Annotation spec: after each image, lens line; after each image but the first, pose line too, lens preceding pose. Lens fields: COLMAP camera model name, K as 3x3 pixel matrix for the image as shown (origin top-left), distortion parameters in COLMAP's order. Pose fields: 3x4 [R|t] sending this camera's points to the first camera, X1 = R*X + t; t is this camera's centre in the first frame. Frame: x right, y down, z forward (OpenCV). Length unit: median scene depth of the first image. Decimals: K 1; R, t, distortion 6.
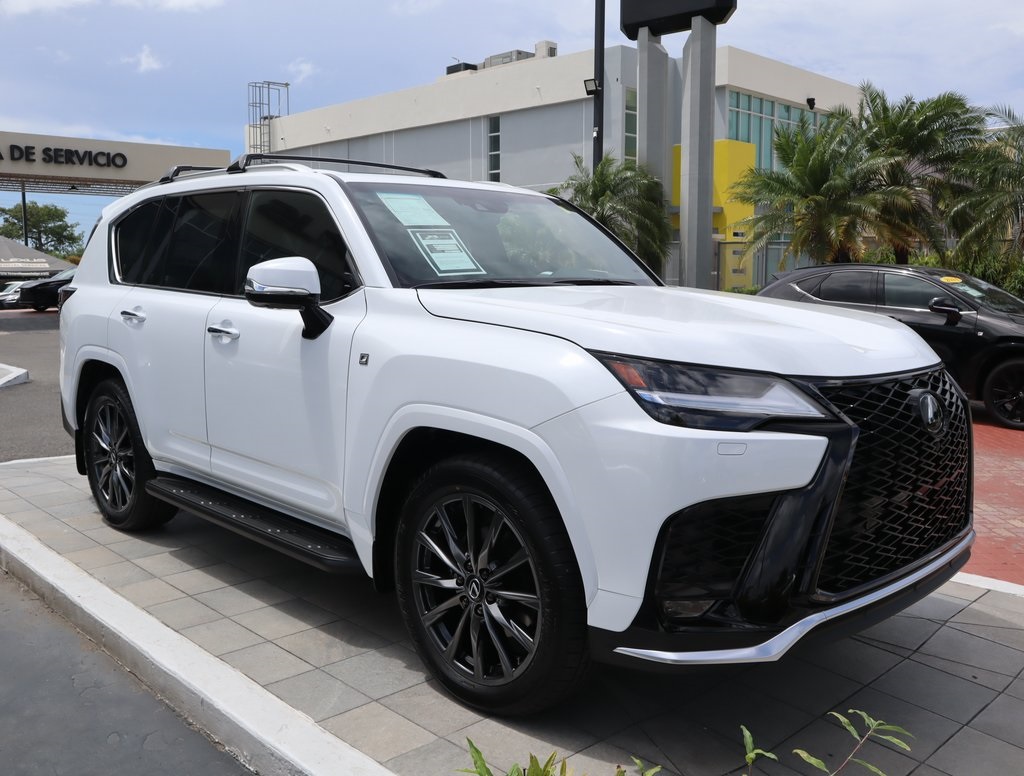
lens RADIAL K [[937.9, 0, 515.2], [0, 937.9, 392.3], [0, 0, 1]] dist [-0.086909, 0.089809]
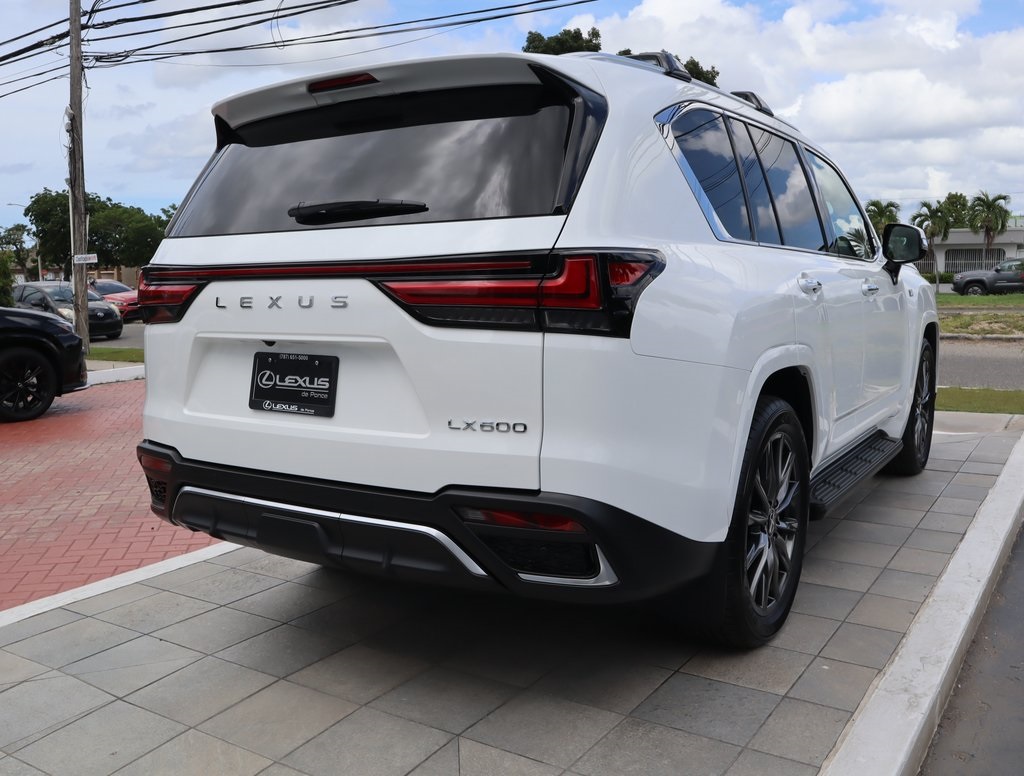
lens RADIAL K [[937.9, 0, 515.2], [0, 937.9, 392.3], [0, 0, 1]] dist [-0.086909, 0.089809]
pose [[-0.229104, -0.127559, 0.965008, -1.072378], [0.138263, 0.977060, 0.161978, -0.153630], [-0.963532, 0.170534, -0.206212, 1.396718]]
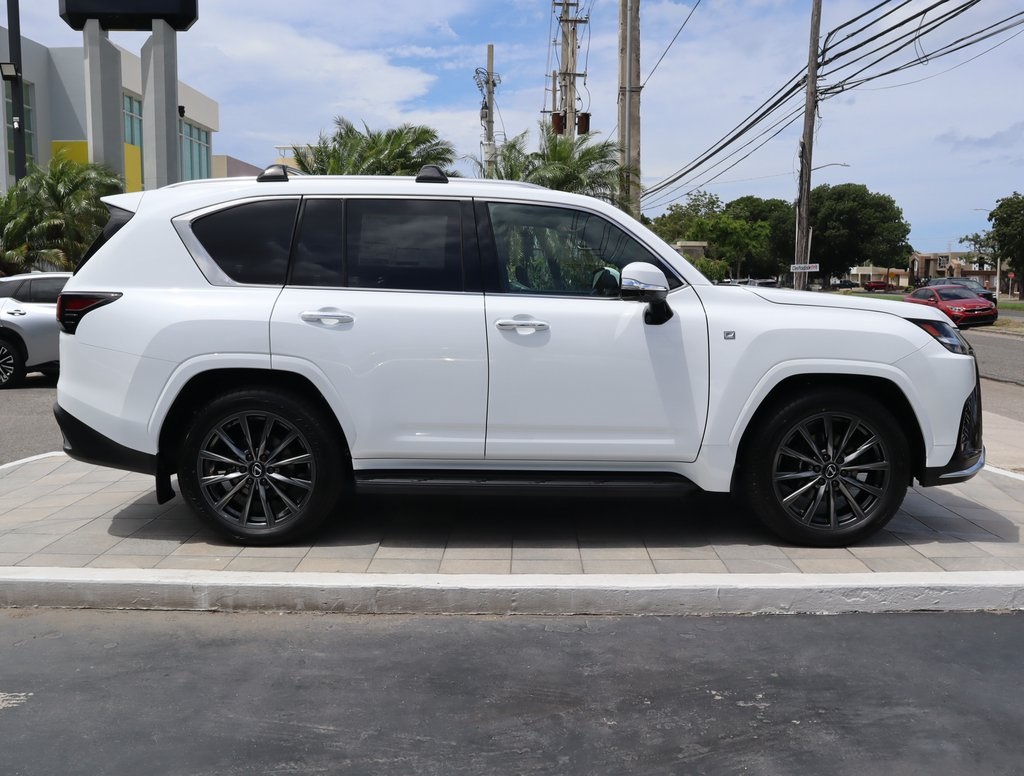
lens RADIAL K [[937.9, 0, 515.2], [0, 937.9, 392.3], [0, 0, 1]] dist [-0.086909, 0.089809]
pose [[0.701344, -0.088982, 0.707248, -0.994583], [0.091503, 0.995208, 0.034473, -0.019576], [-0.706926, 0.040538, 0.706125, 0.159759]]
